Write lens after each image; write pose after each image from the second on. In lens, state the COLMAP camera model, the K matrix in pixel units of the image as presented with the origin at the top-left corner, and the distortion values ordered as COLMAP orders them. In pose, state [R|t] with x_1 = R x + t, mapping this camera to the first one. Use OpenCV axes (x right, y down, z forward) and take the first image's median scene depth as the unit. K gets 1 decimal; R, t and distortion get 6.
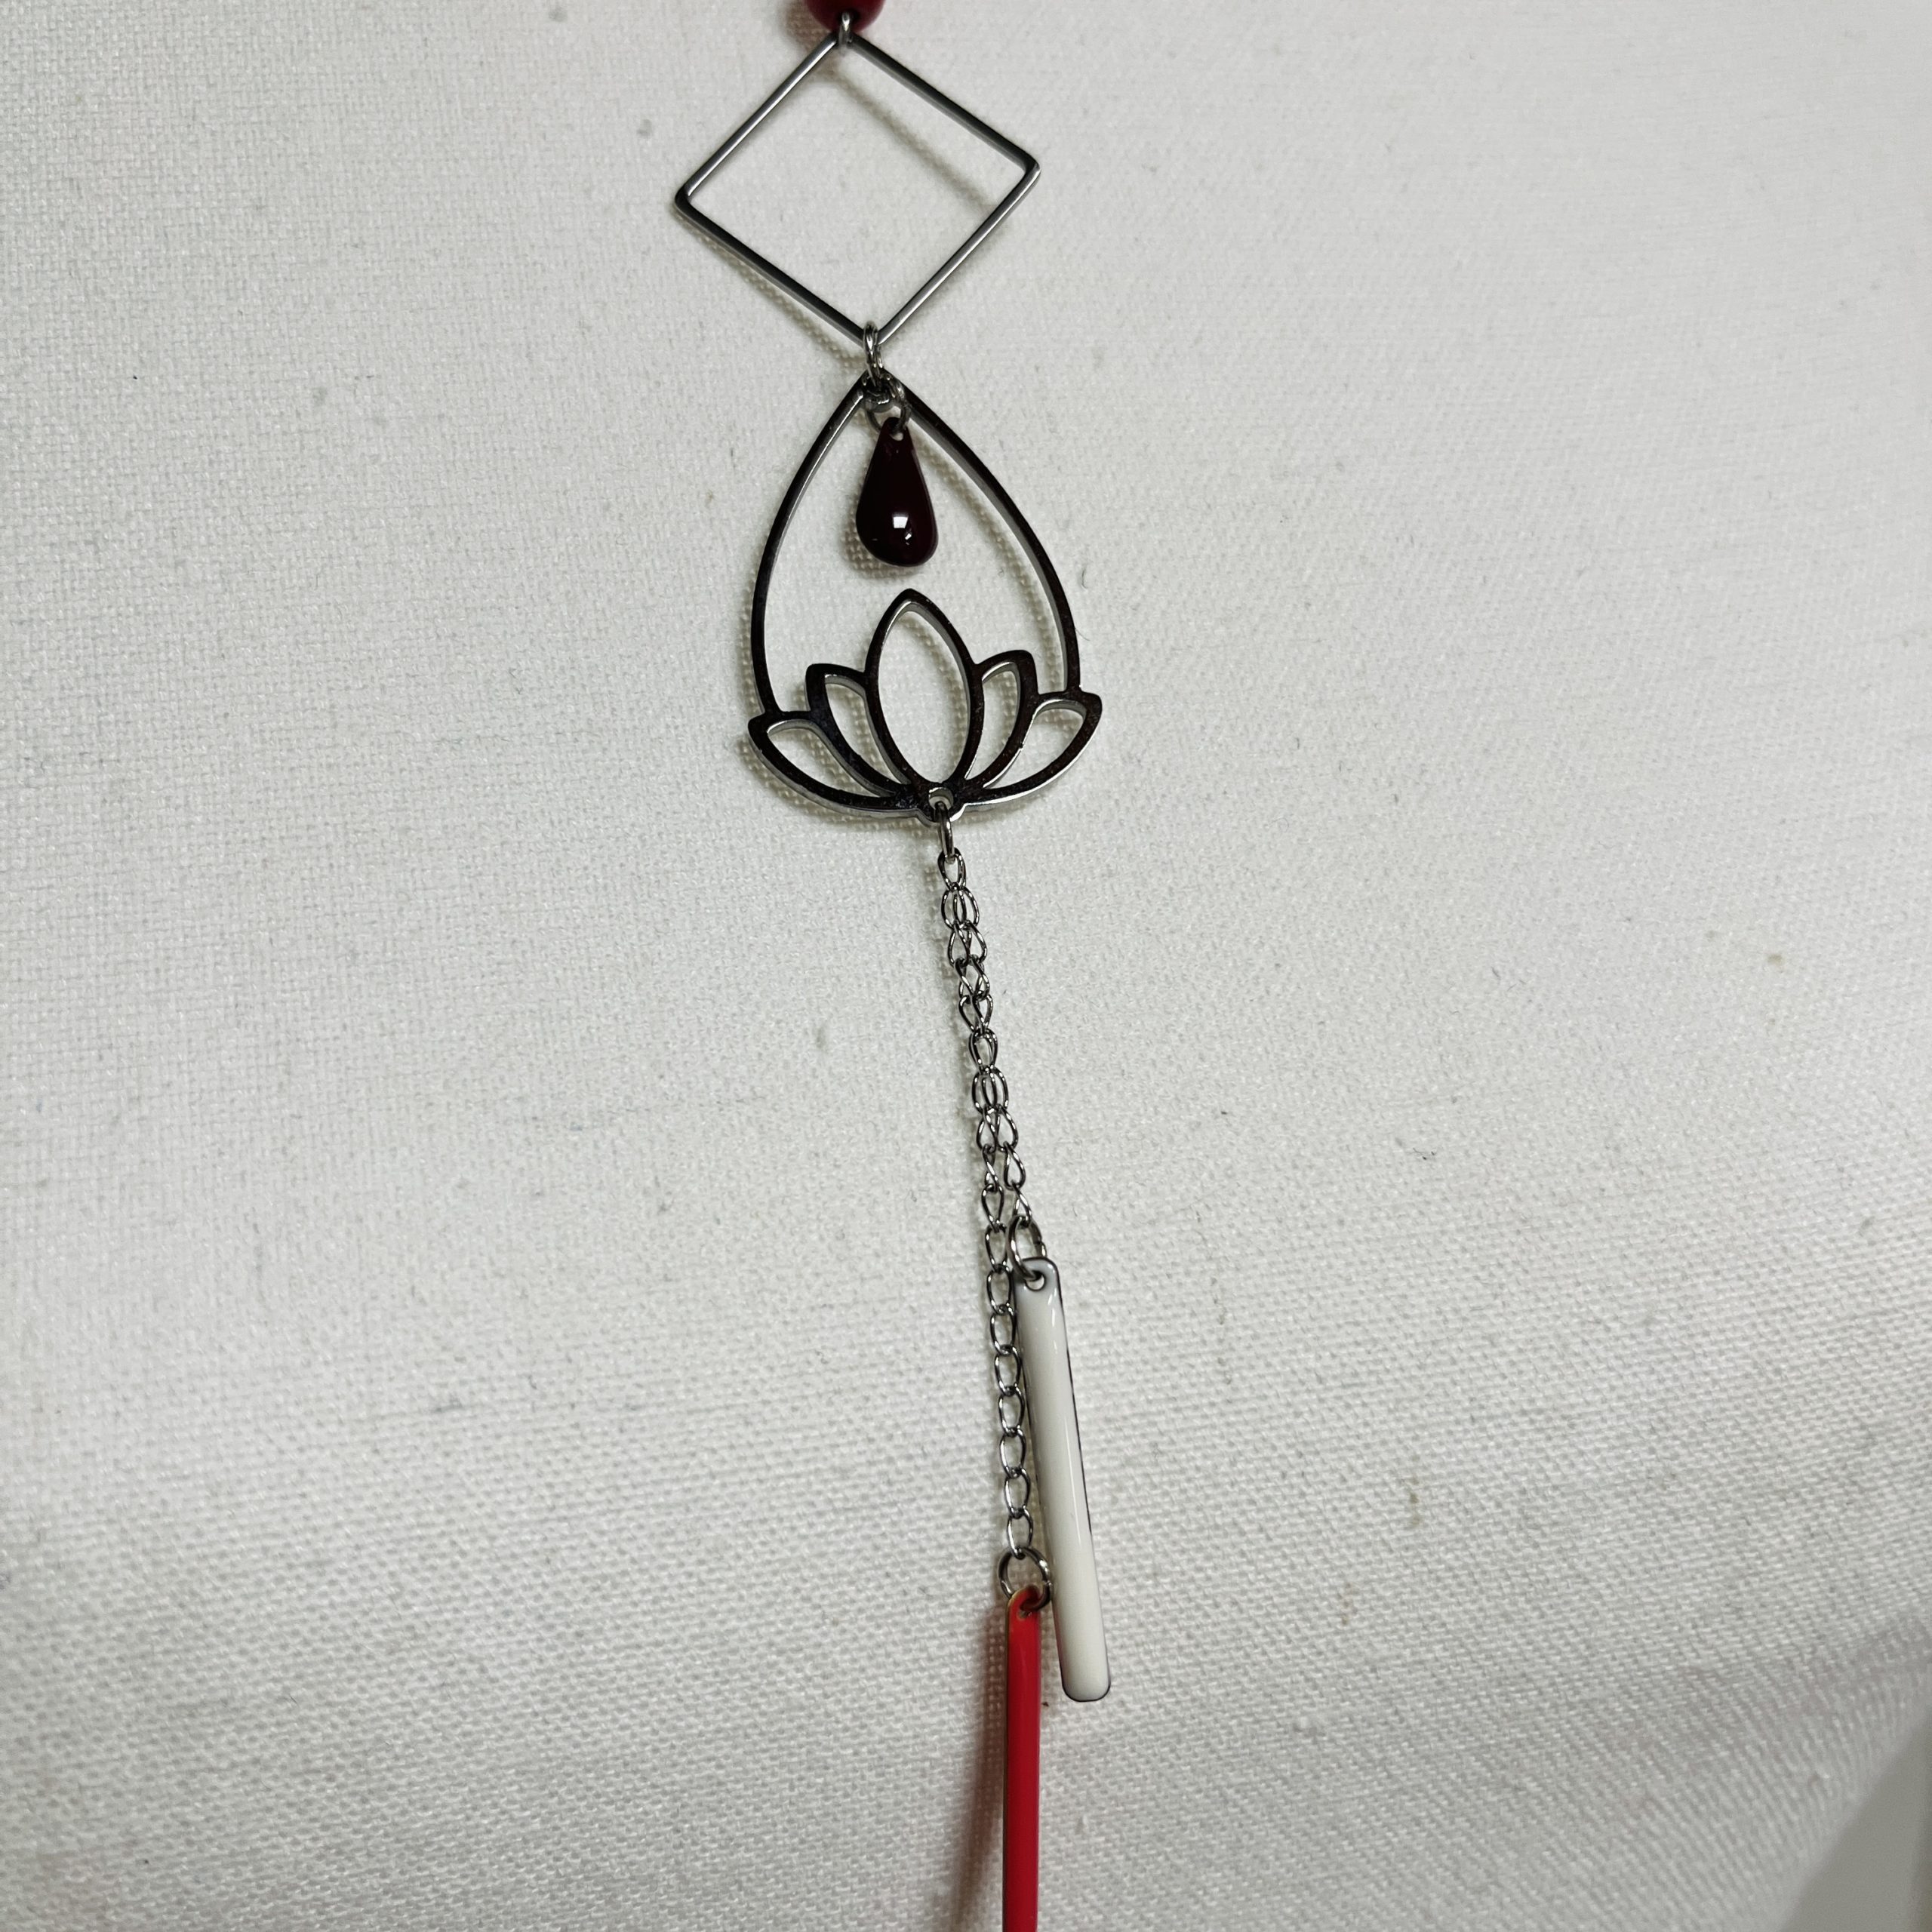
lens RADIAL K [[2060.7, 0, 984.6], [0, 2060.7, 996.0], [0, 0, 1]] dist [-0.011959, 0.000000]
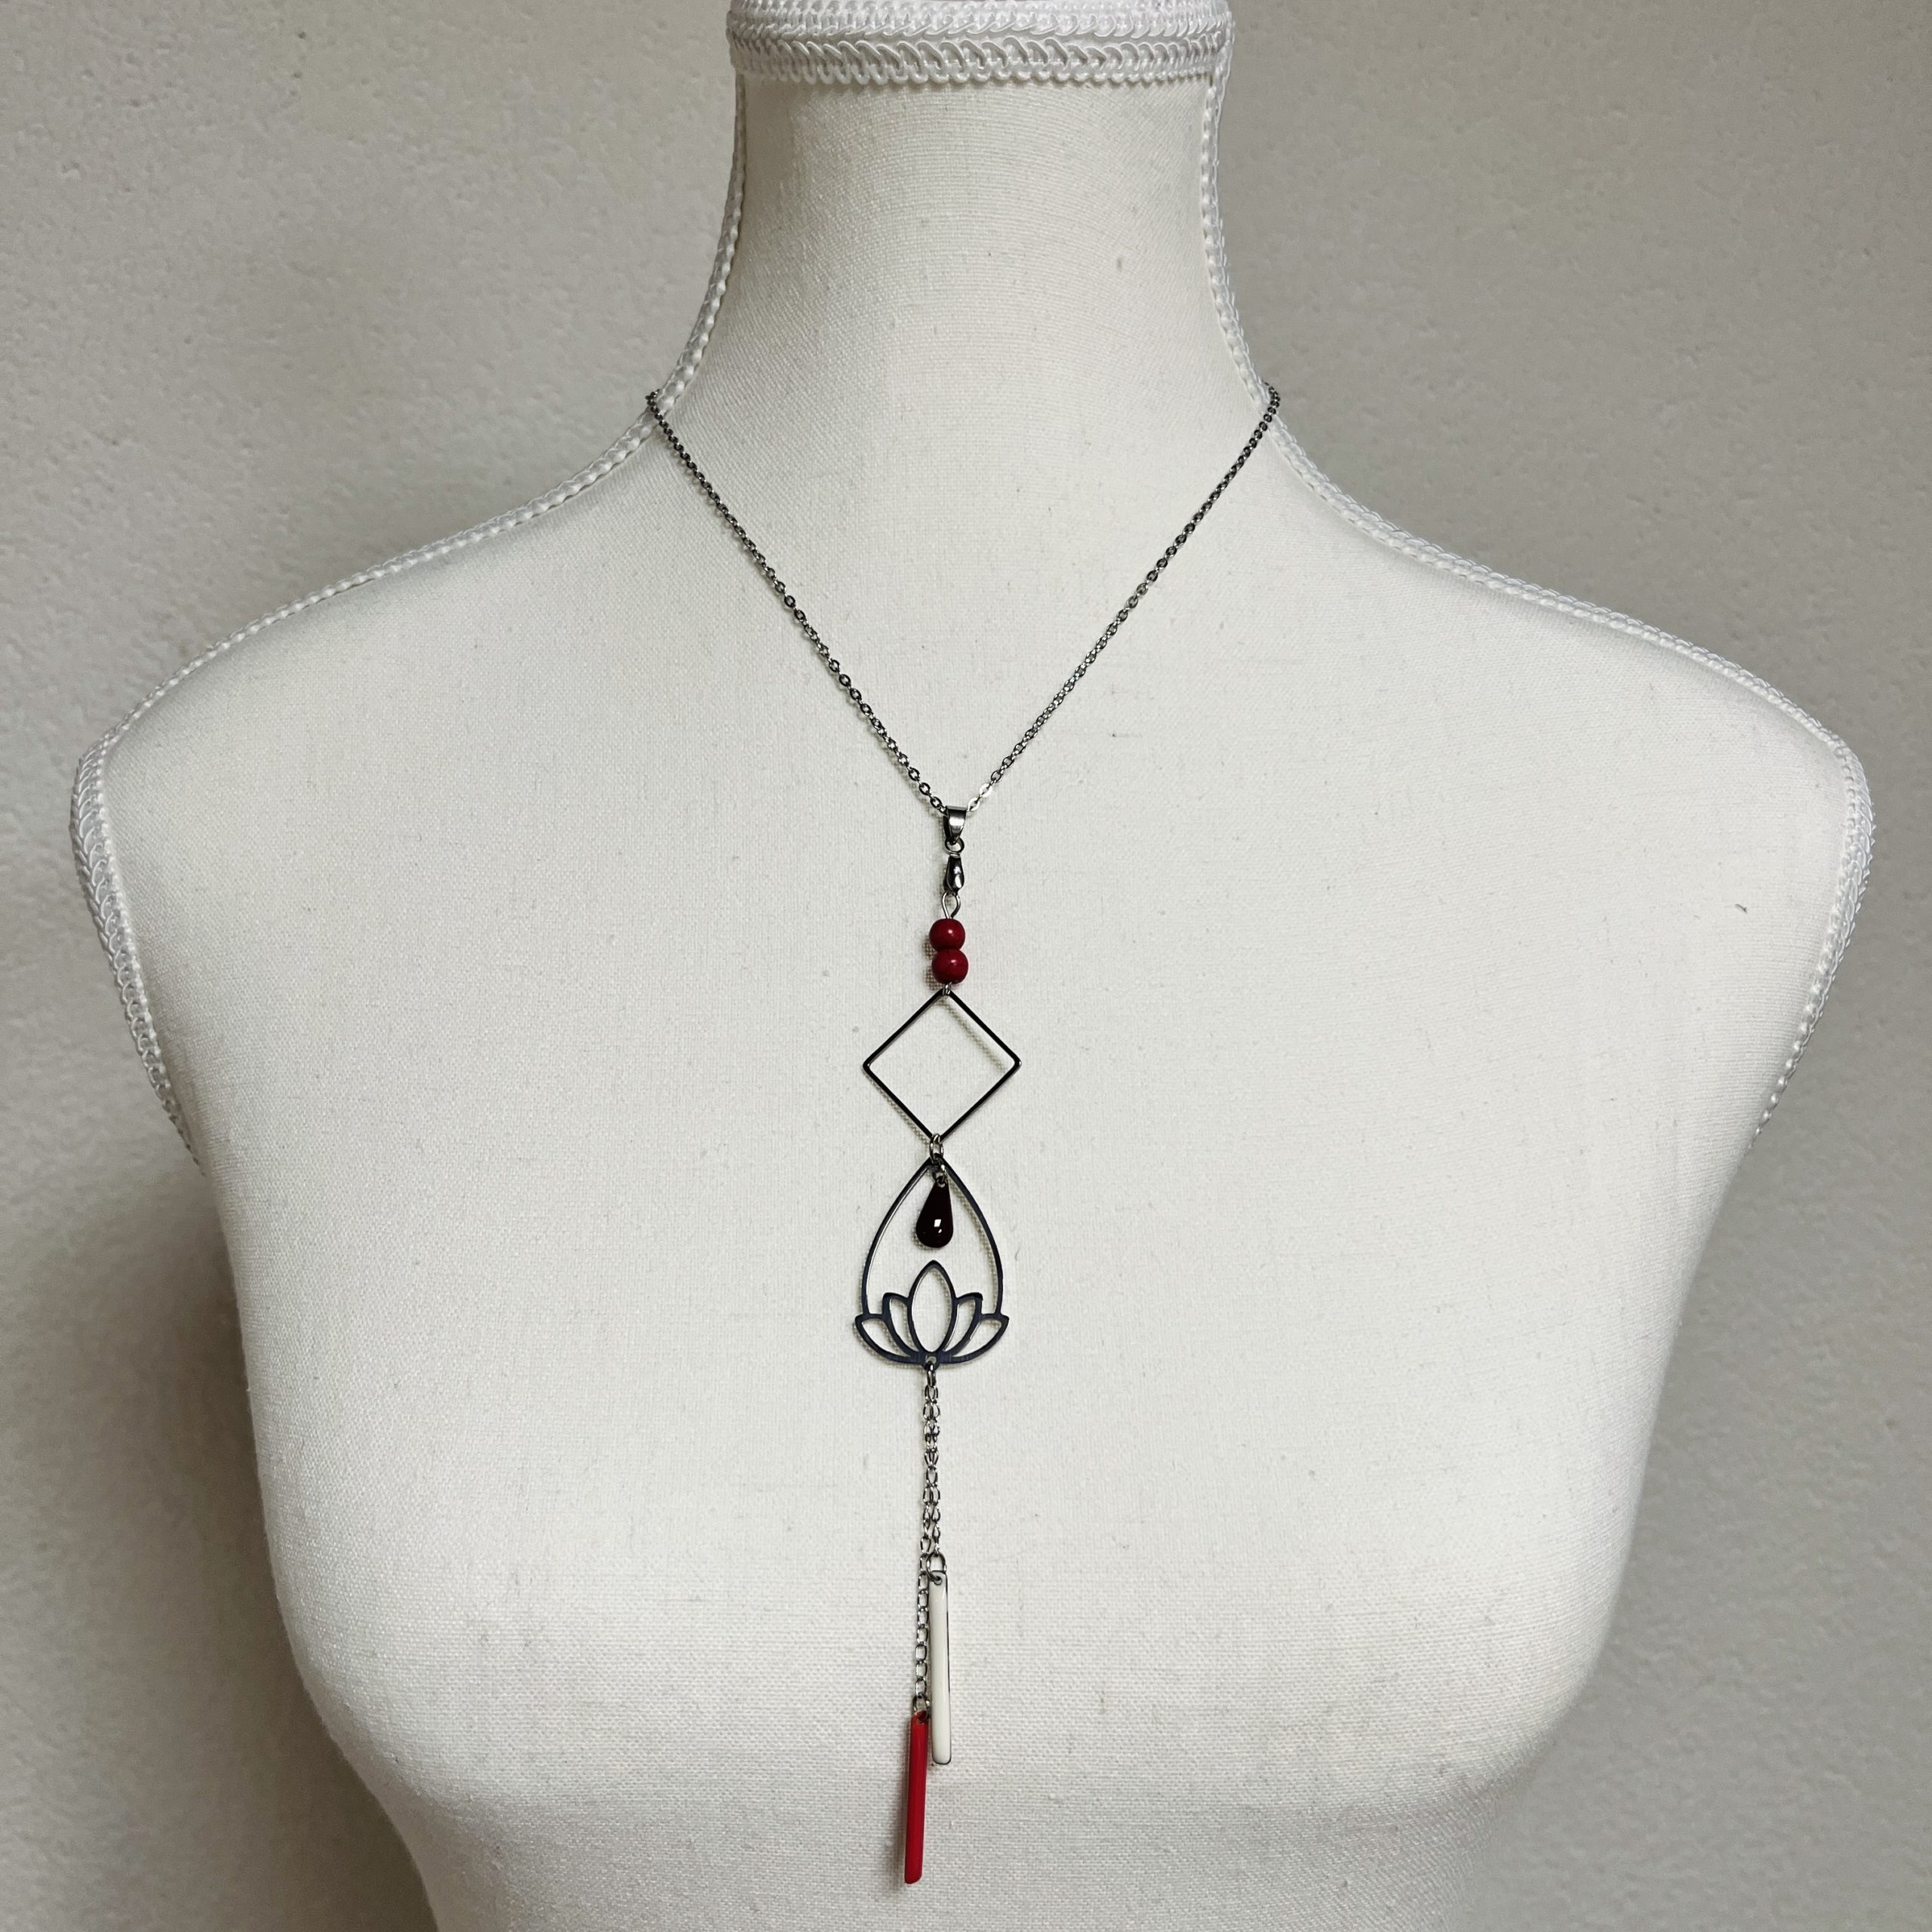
lens RADIAL K [[2060.7, 0, 965.5], [0, 2060.7, 942.6], [0, 0, 1]] dist [-0.011959, 0.000000]
pose [[0.964786, 0.067538, -0.254218, 0.573105], [-0.092022, 0.992064, -0.085675, -0.367295], [0.246415, 0.106051, 0.963345, -1.275848]]
